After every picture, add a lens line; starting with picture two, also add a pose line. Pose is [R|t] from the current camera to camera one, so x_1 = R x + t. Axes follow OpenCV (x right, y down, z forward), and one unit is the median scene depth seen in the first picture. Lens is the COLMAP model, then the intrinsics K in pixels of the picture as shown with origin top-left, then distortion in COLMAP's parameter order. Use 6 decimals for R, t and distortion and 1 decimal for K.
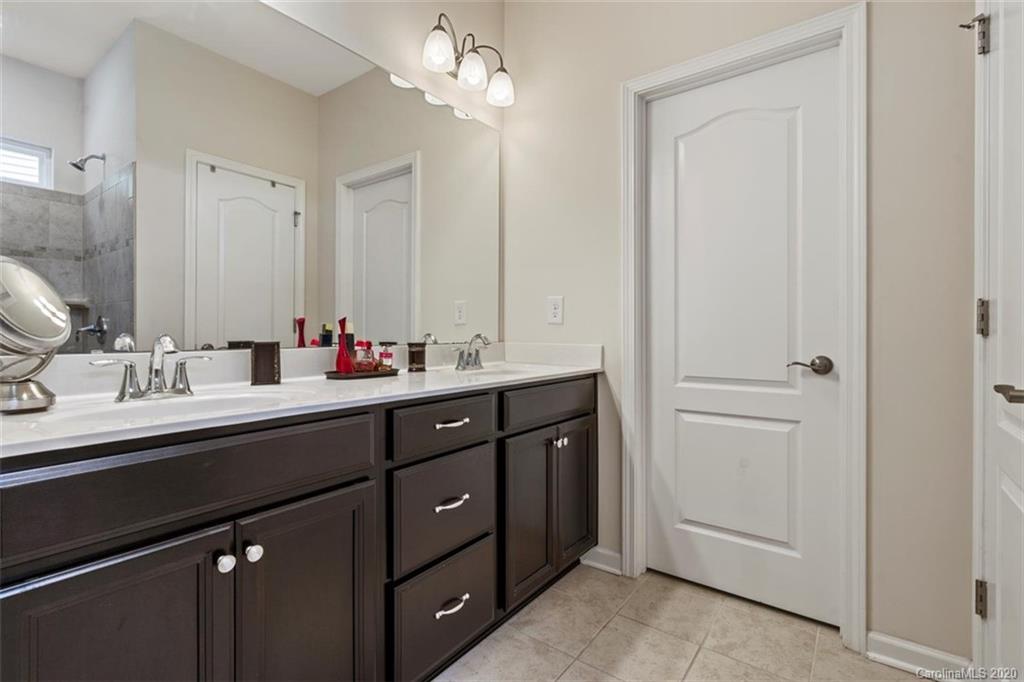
lens RADIAL K [[467.2, 0, 511.7], [0, 467.2, 335.8], [0, 0, 1]] dist [-0.005118, 0.001816]
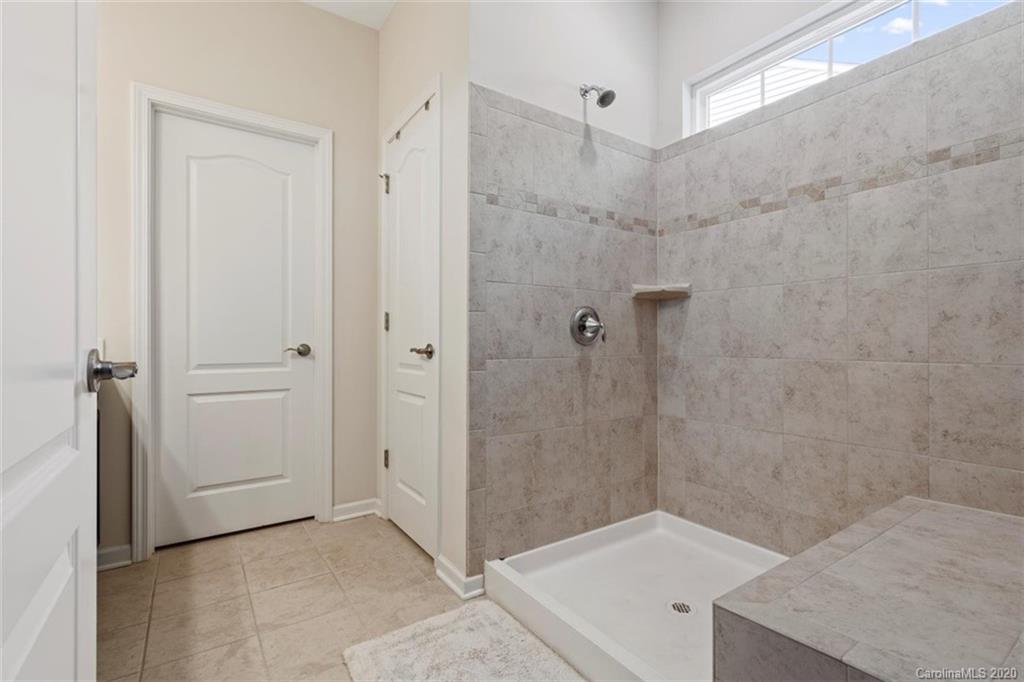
lens RADIAL K [[467.2, 0, 509.2], [0, 467.2, 340.6], [0, 0, 1]] dist [-0.005118, 0.001816]
pose [[0.338894, -0.005226, 0.940810, -0.525658], [0.000157, 0.999985, 0.005498, 0.023038], [-0.940824, -0.001716, 0.338890, -0.145875]]
